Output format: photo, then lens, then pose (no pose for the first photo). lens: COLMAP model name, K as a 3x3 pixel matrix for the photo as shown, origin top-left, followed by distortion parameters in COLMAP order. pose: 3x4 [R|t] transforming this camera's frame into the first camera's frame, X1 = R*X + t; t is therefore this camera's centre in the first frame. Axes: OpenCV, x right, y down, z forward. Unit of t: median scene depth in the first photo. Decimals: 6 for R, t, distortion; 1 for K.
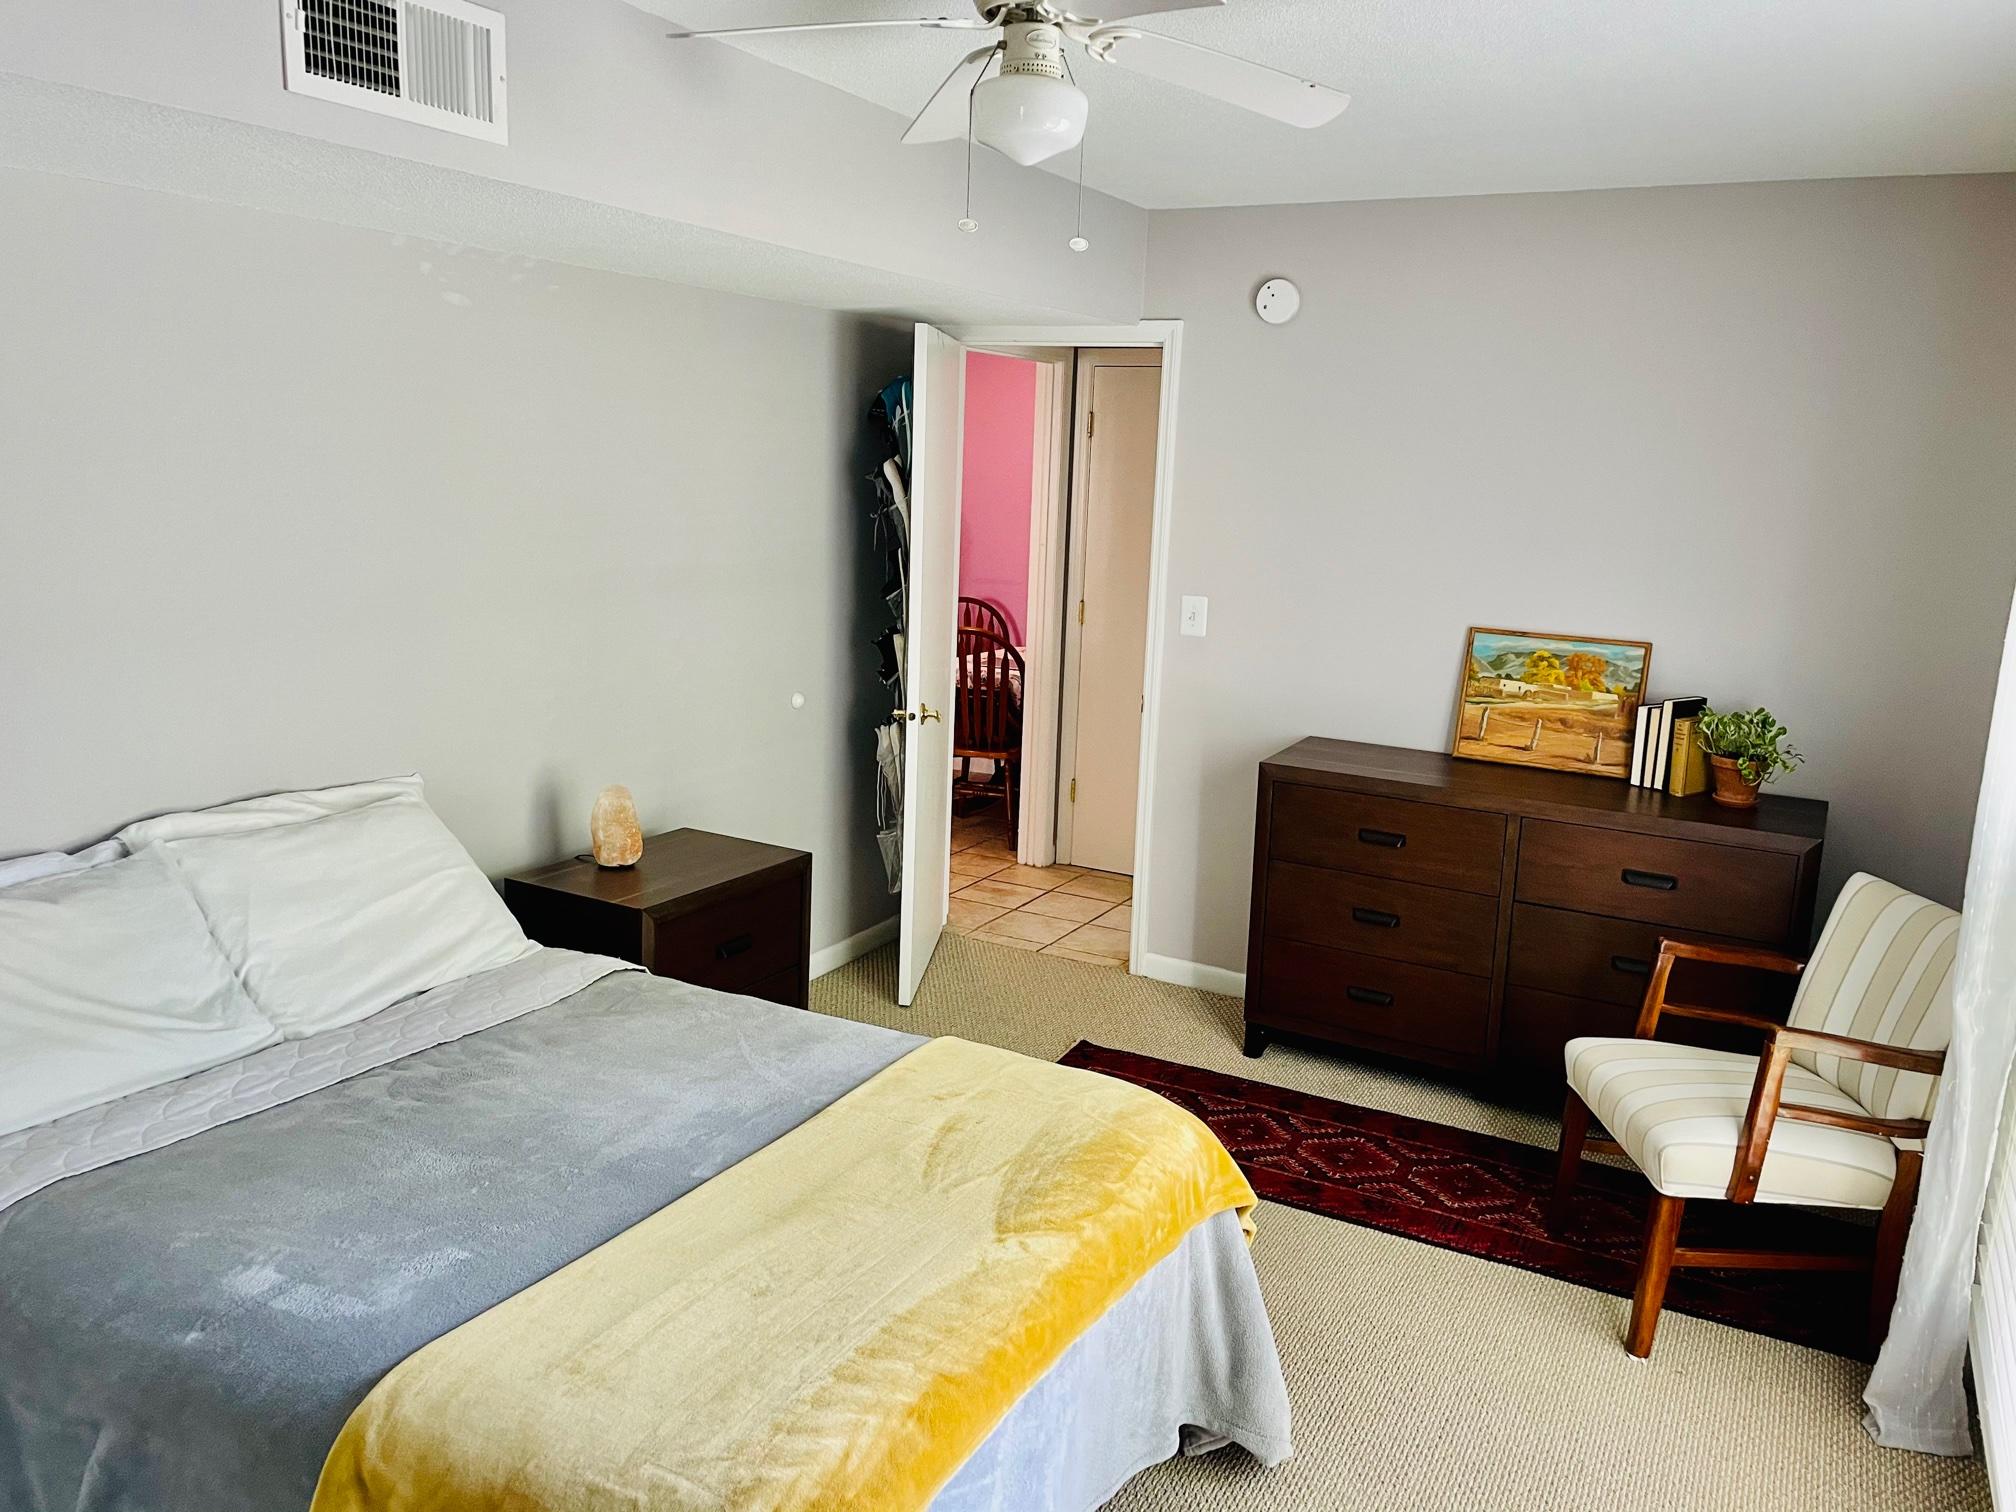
lens RADIAL K [[1520.0, 0, 1009.6], [0, 1520.0, 751.4], [0, 0, 1]] dist [0.088084, -0.111189]
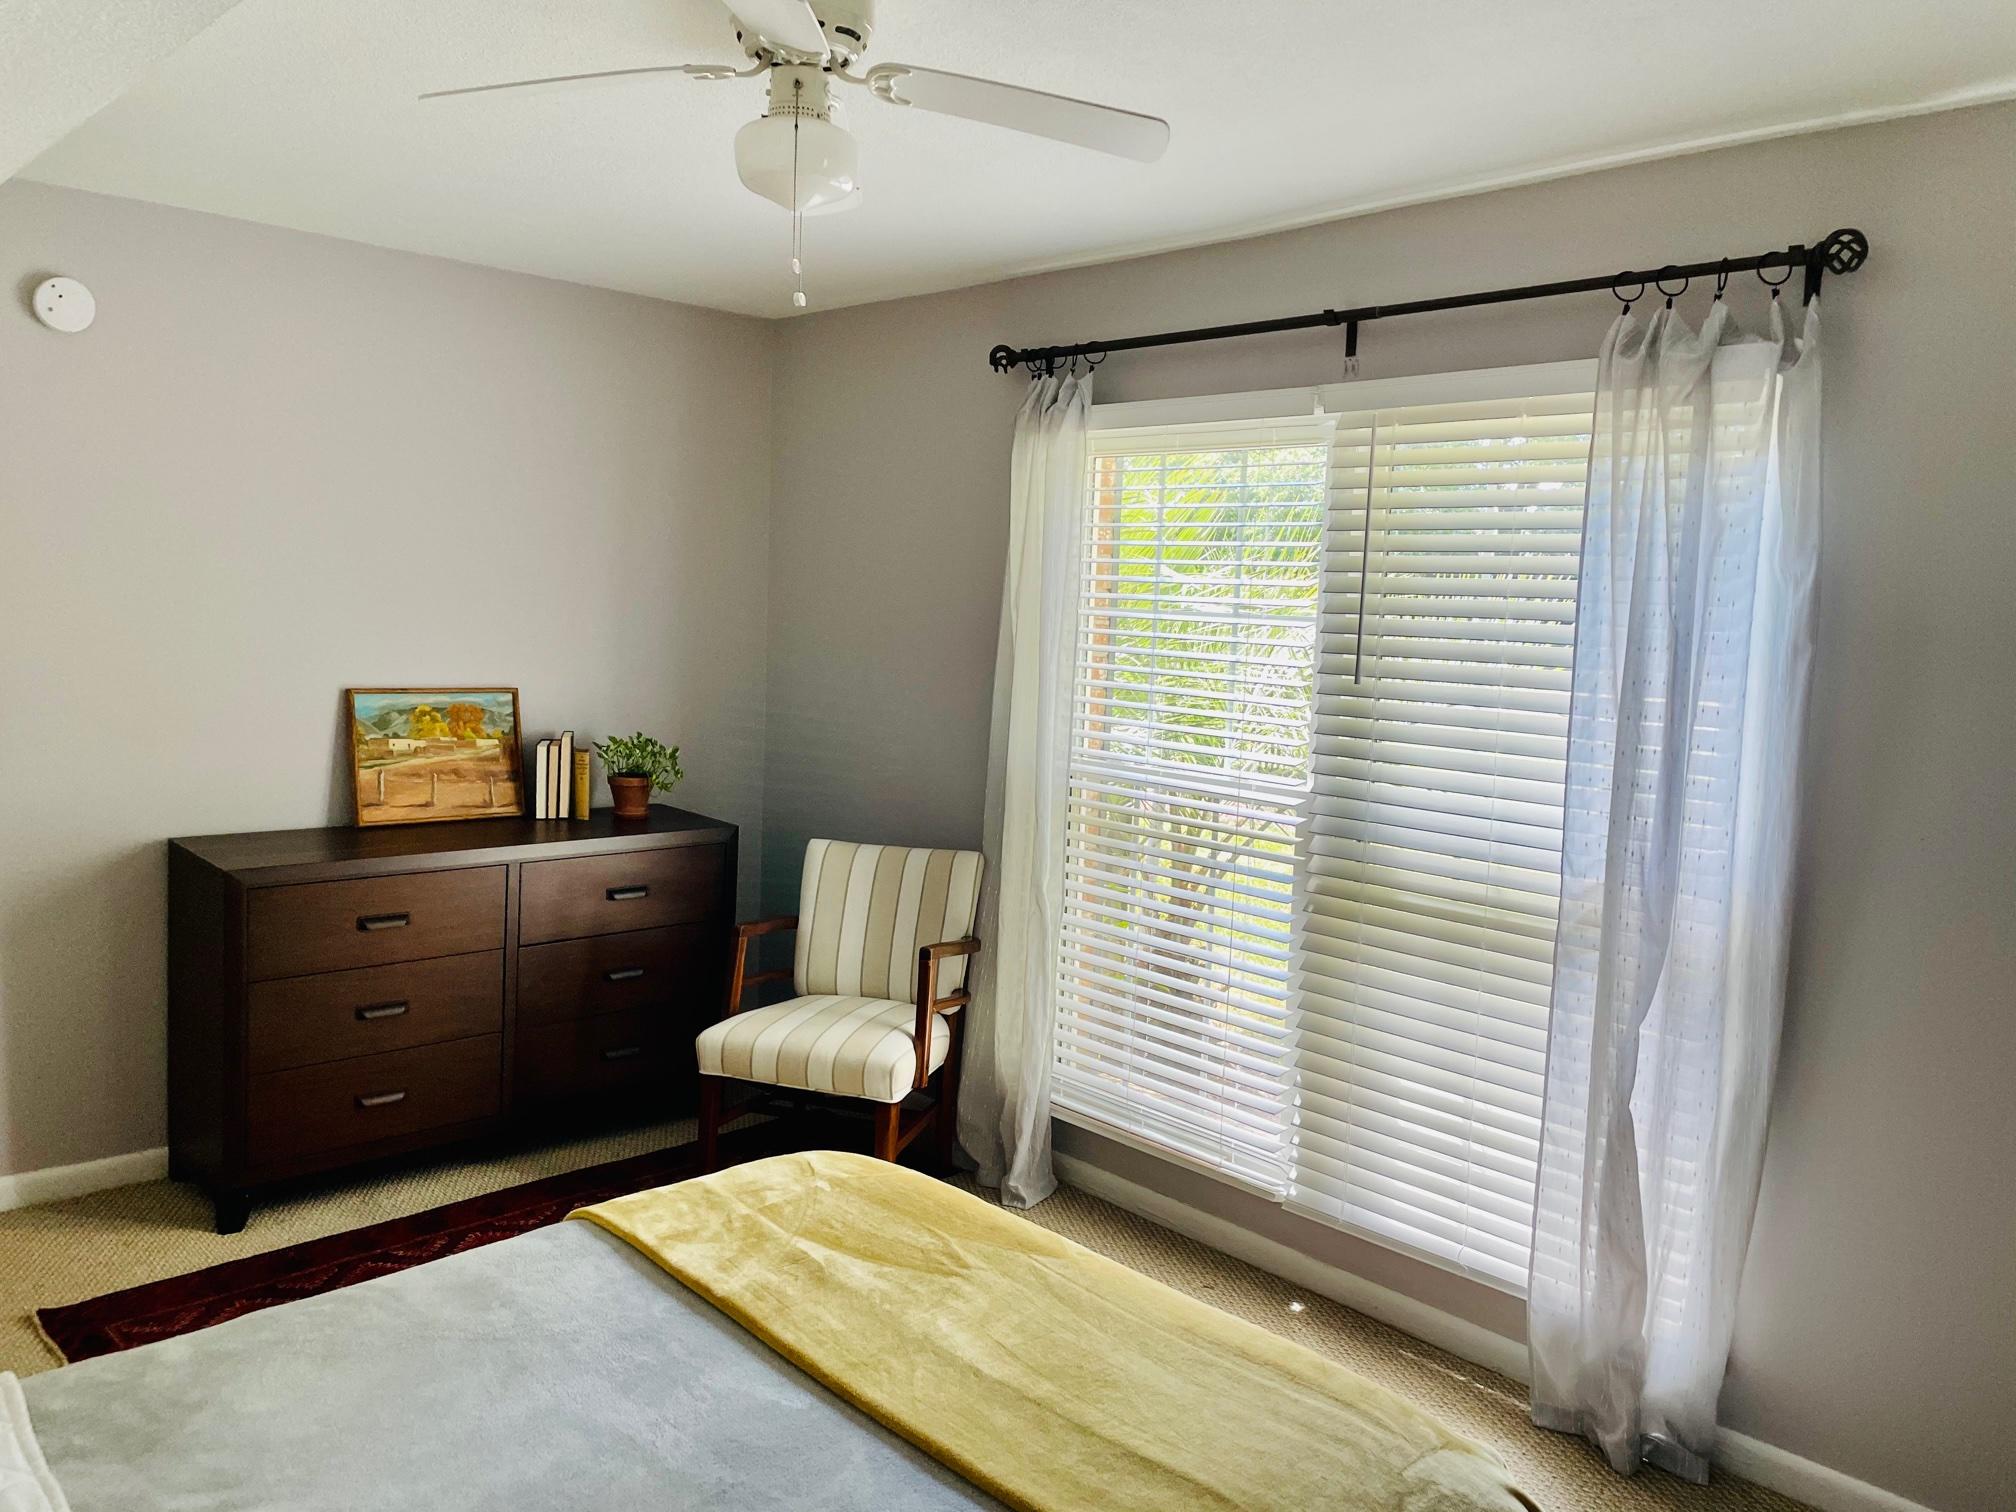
lens RADIAL K [[1520.0, 0, 1020.2], [0, 1520.0, 741.9], [0, 0, 1]] dist [0.088084, -0.111189]
pose [[0.297549, -0.118511, 0.947322, -0.487029], [0.151246, 0.985586, 0.075793, -0.059430], [-0.942650, 0.120727, 0.311185, 0.326789]]
